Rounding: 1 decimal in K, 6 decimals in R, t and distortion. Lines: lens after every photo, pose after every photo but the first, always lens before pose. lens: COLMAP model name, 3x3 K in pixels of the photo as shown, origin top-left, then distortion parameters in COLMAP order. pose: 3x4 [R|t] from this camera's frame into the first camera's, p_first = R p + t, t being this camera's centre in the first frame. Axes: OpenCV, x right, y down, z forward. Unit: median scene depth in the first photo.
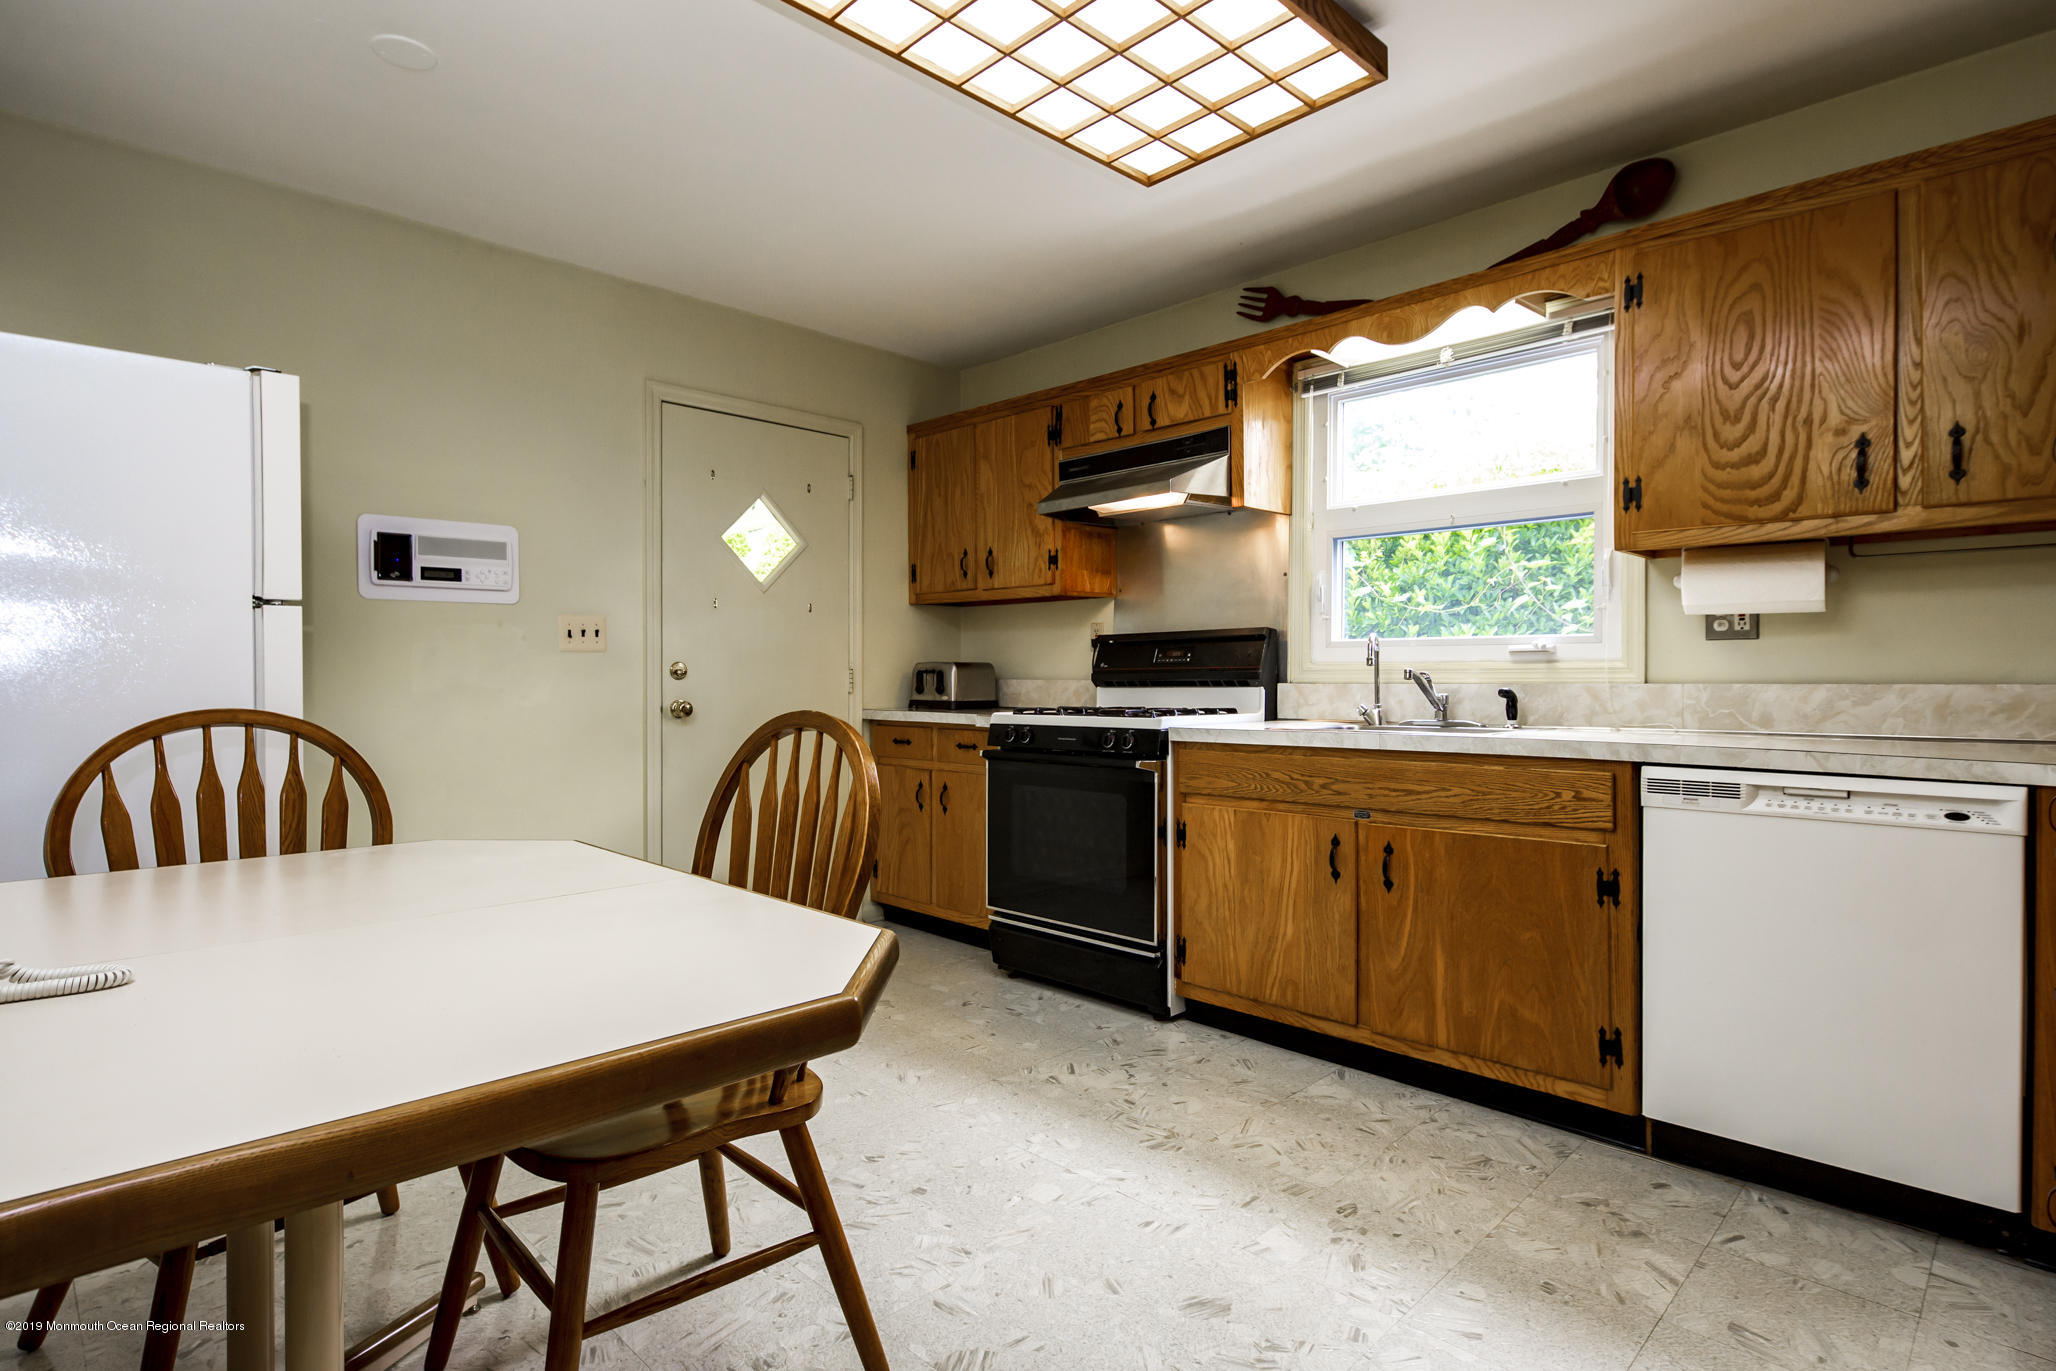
lens RADIAL K [[1044.6, 0, 1028.0], [0, 1044.6, 685.5], [0, 0, 1]] dist [-0.001544, -0.000292]
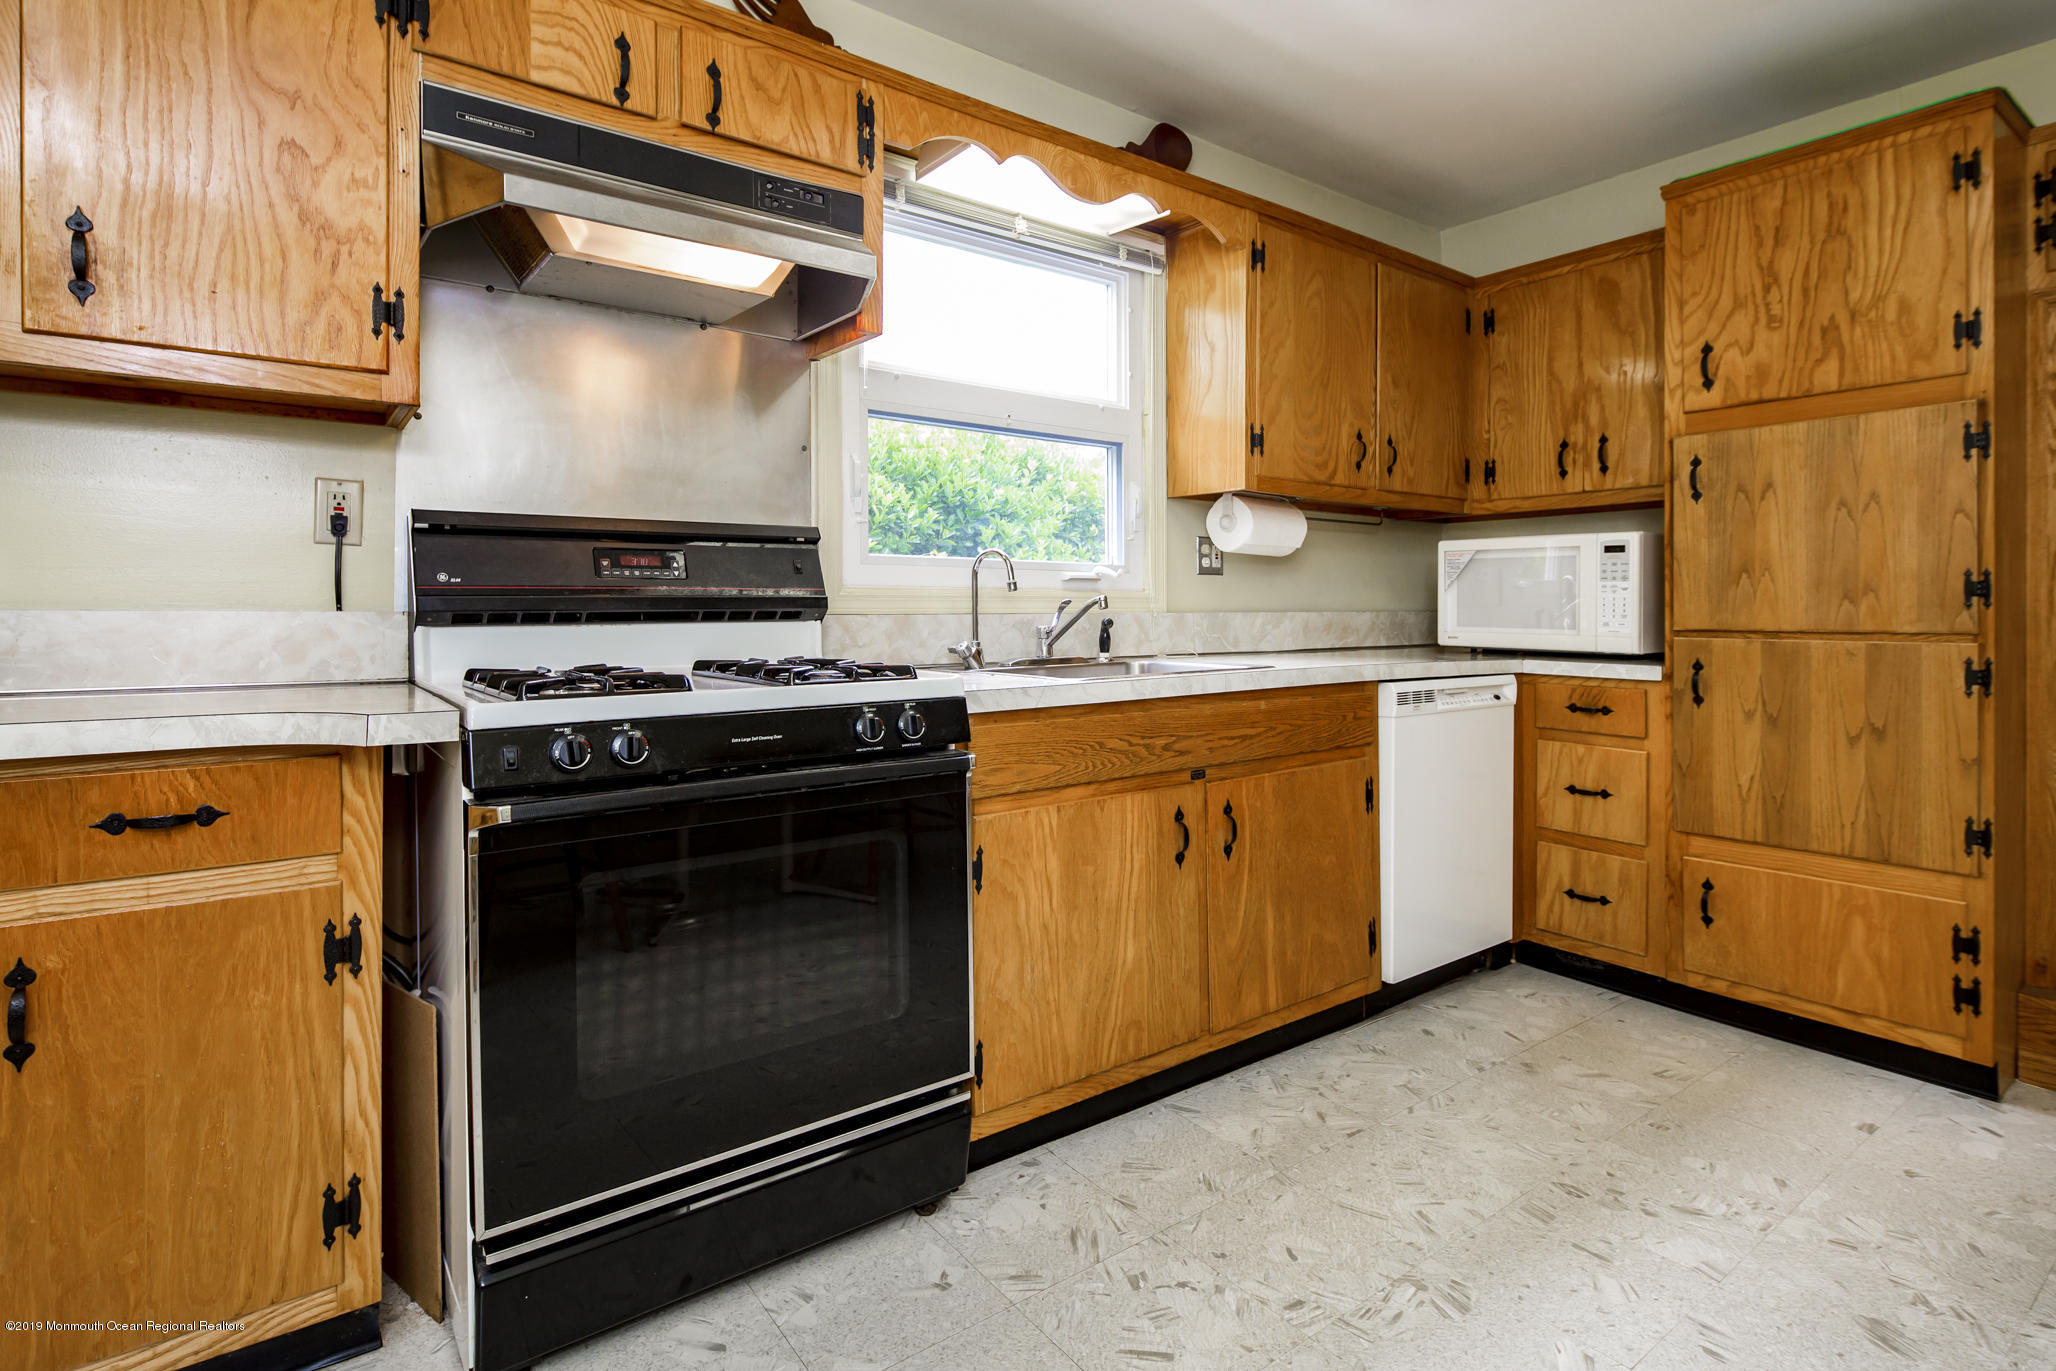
lens RADIAL K [[1029.6, 0, 1019.8], [0, 1029.6, 613.8], [0, 0, 1]] dist [0.006095, -0.006706]
pose [[0.136065, -0.004565, 0.990689, -0.507341], [0.006802, 0.999970, 0.003674, -0.005788], [-0.990677, 0.006239, 0.136092, 1.056811]]
